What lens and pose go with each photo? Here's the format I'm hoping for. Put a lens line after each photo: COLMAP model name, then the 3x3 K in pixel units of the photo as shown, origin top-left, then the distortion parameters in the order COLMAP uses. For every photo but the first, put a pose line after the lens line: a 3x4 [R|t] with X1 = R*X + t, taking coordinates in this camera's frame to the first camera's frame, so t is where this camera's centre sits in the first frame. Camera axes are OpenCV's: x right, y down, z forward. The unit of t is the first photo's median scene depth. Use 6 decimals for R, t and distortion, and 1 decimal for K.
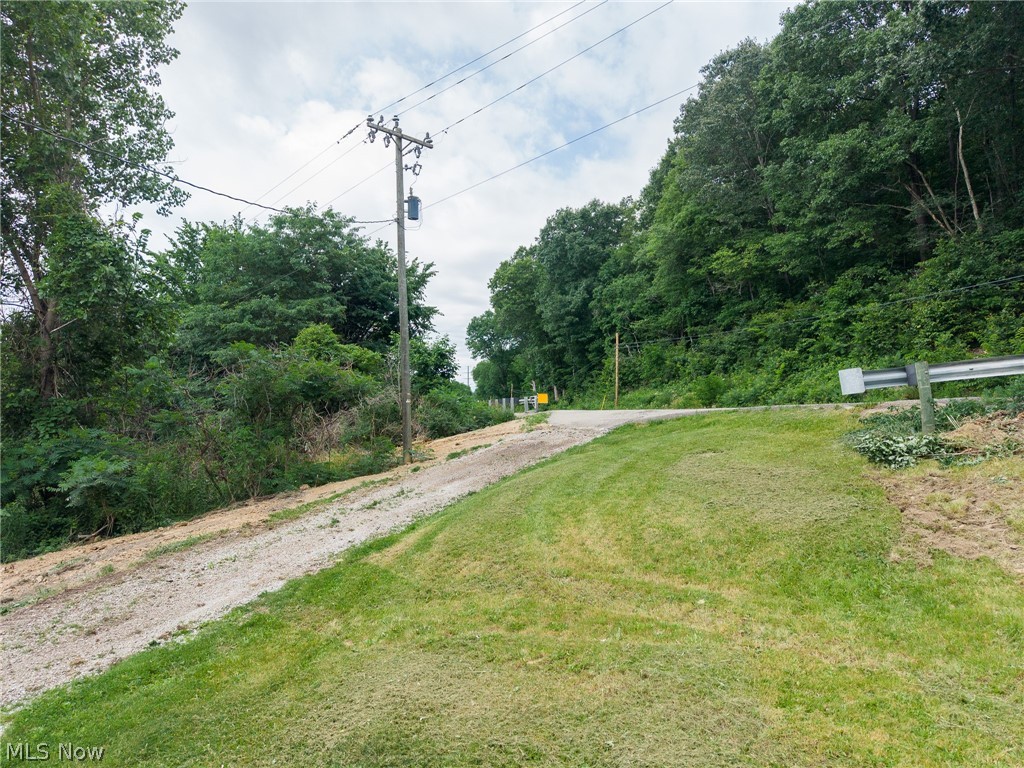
lens RADIAL K [[693.8, 0, 517.1], [0, 693.8, 383.8], [0, 0, 1]] dist [0.081124, -0.071912]
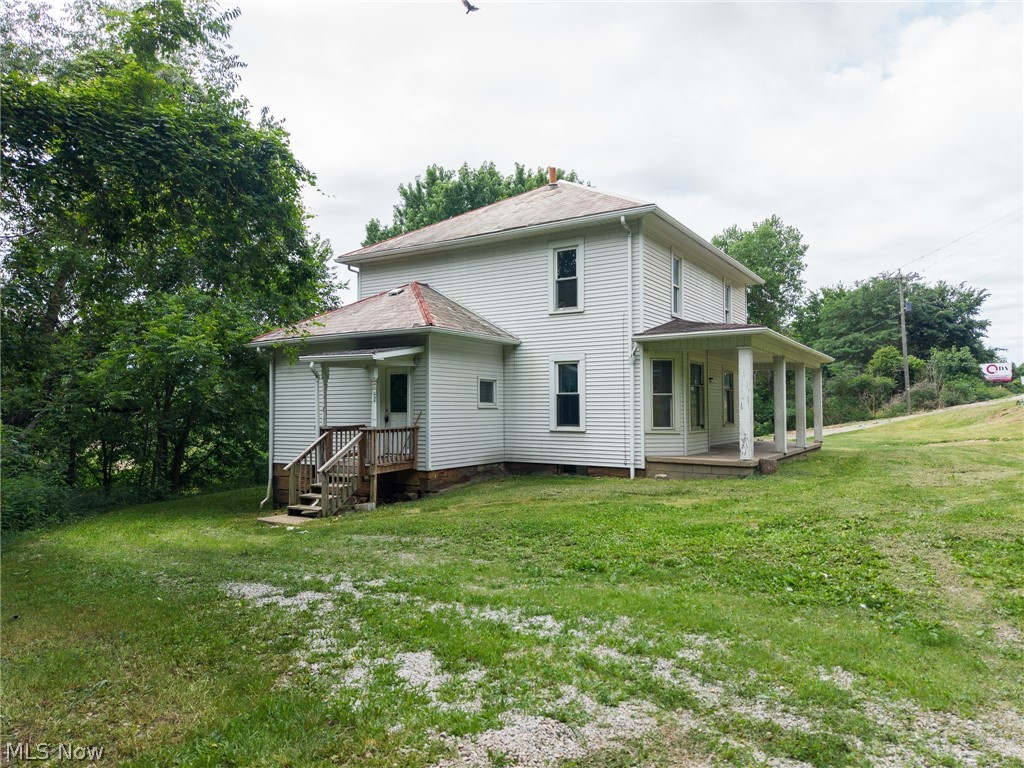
lens RADIAL K [[693.8, 0, 517.1], [0, 693.8, 383.8], [0, 0, 1]] dist [0.081124, -0.071912]
pose [[0.673597, -0.033268, -0.738350, 0.387140], [0.039679, 0.999174, -0.008821, -0.011251], [0.738033, -0.023355, 0.674360, -0.873209]]
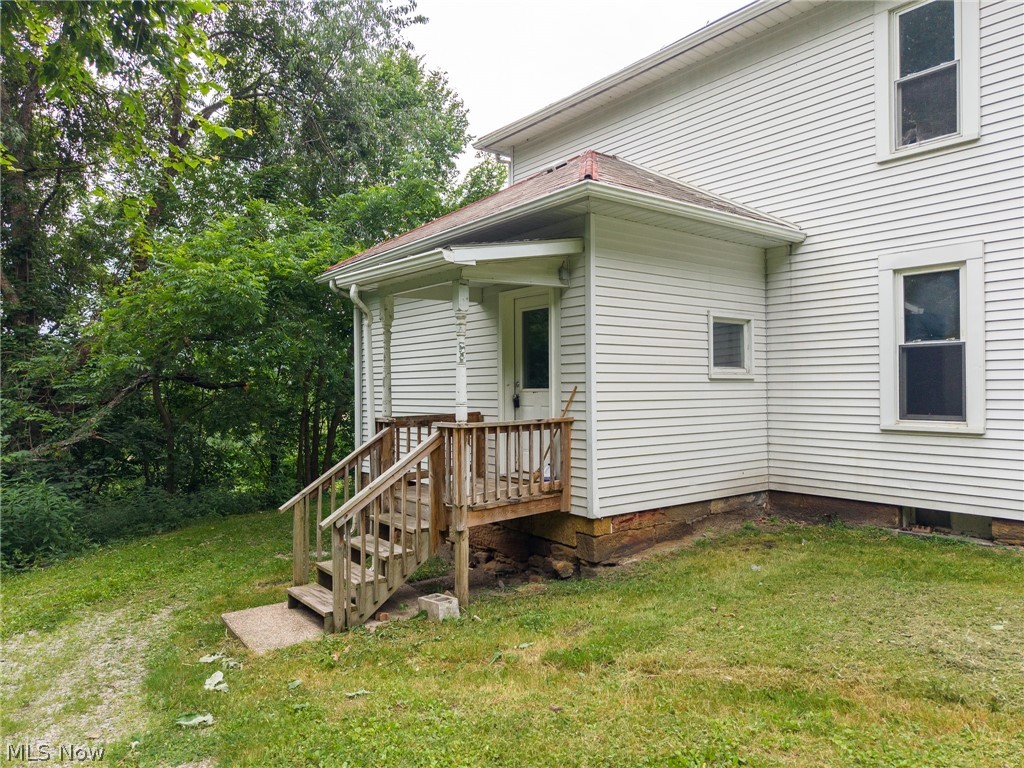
lens RADIAL K [[693.8, 0, 517.1], [0, 693.8, 383.8], [0, 0, 1]] dist [0.081124, -0.071912]
pose [[0.384828, -0.013826, -0.922885, 0.193441], [0.051828, 0.998634, 0.006651, -0.002628], [0.921532, -0.050391, 0.385019, -0.709992]]
